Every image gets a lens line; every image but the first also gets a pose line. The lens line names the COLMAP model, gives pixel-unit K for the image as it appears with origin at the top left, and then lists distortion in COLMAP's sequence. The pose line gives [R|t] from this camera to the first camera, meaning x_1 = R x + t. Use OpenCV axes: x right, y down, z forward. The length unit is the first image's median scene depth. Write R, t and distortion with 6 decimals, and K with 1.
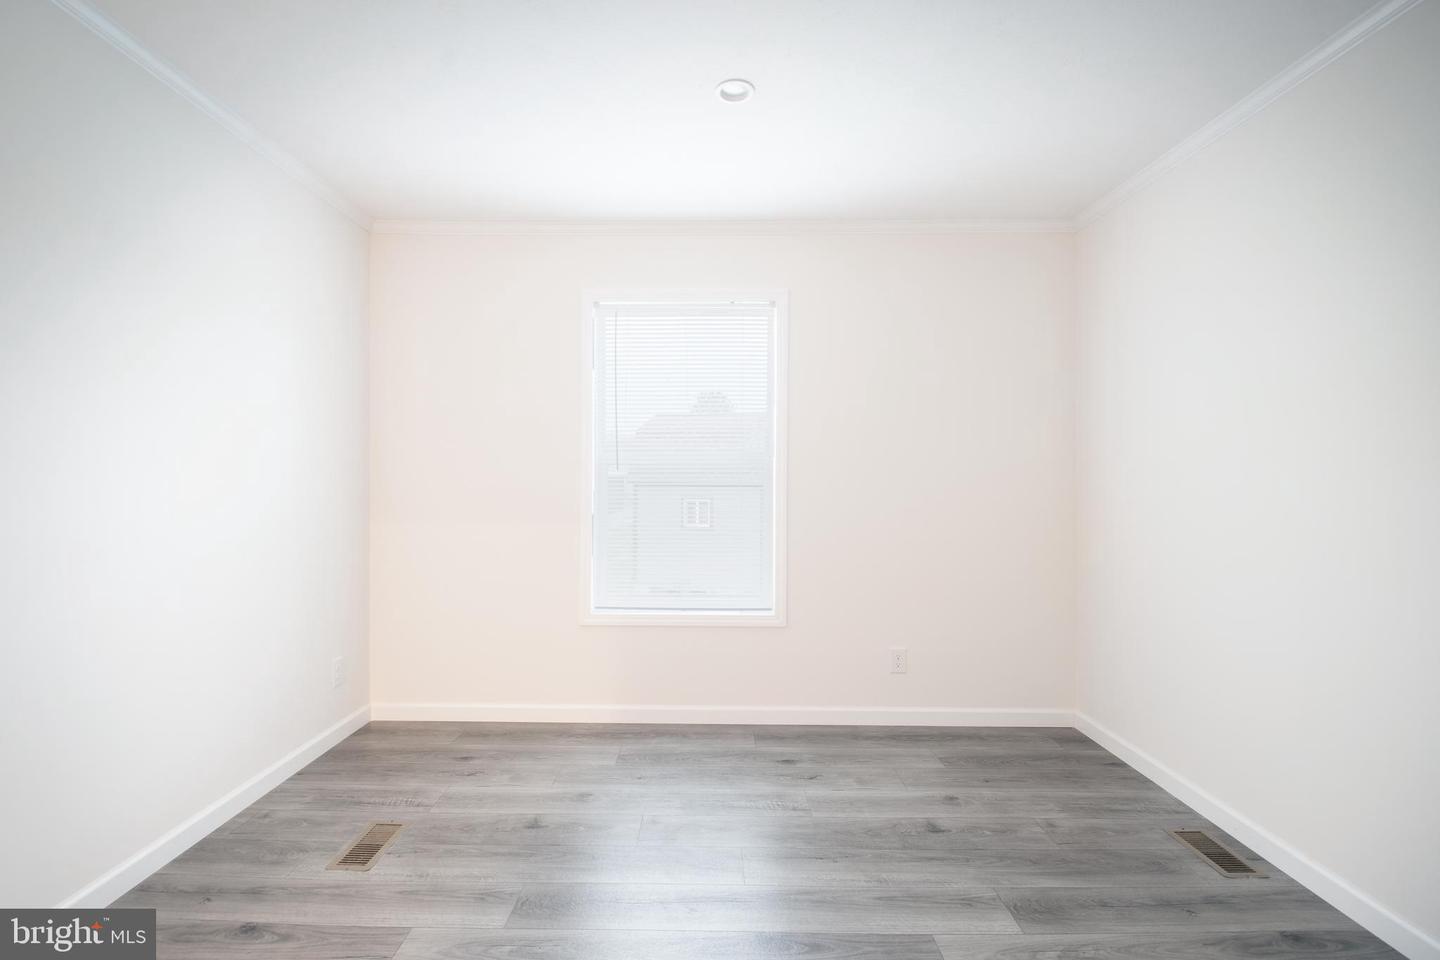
lens RADIAL K [[677.7, 0, 692.7], [0, 677.7, 480.7], [0, 0, 1]] dist [-0.019046, -0.000741]
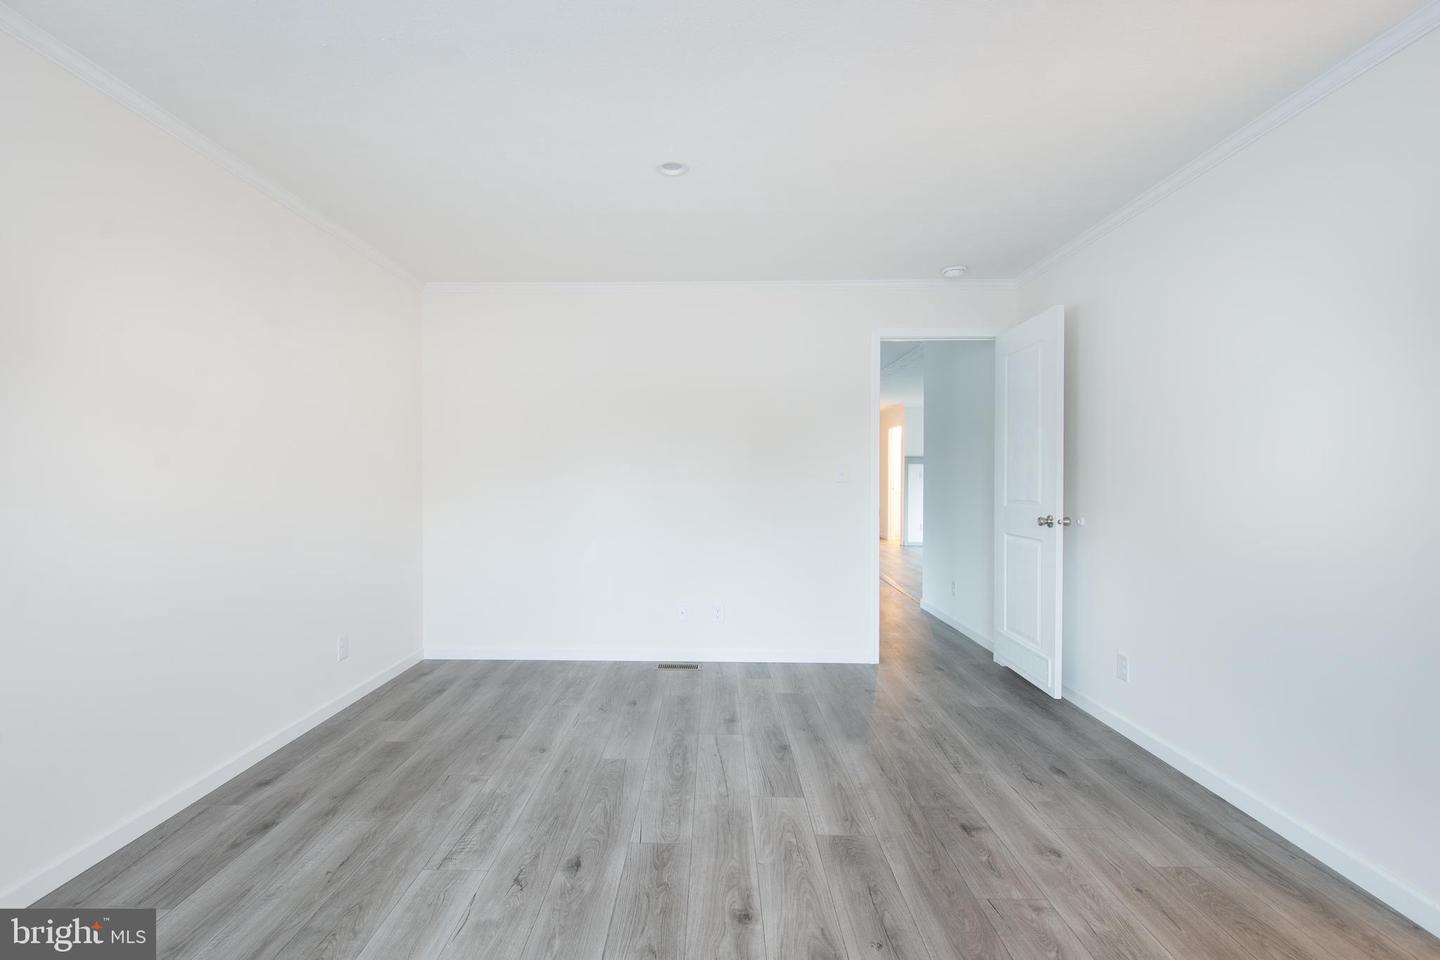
lens RADIAL K [[629.4, 0, 688.6], [0, 629.4, 479.9], [0, 0, 1]] dist [-0.005017, -0.000958]
pose [[-0.010548, 0.007196, -0.999918, 0.777092], [-0.012223, 0.999898, 0.007325, -0.001717], [0.999870, 0.012299, -0.010459, 0.668619]]
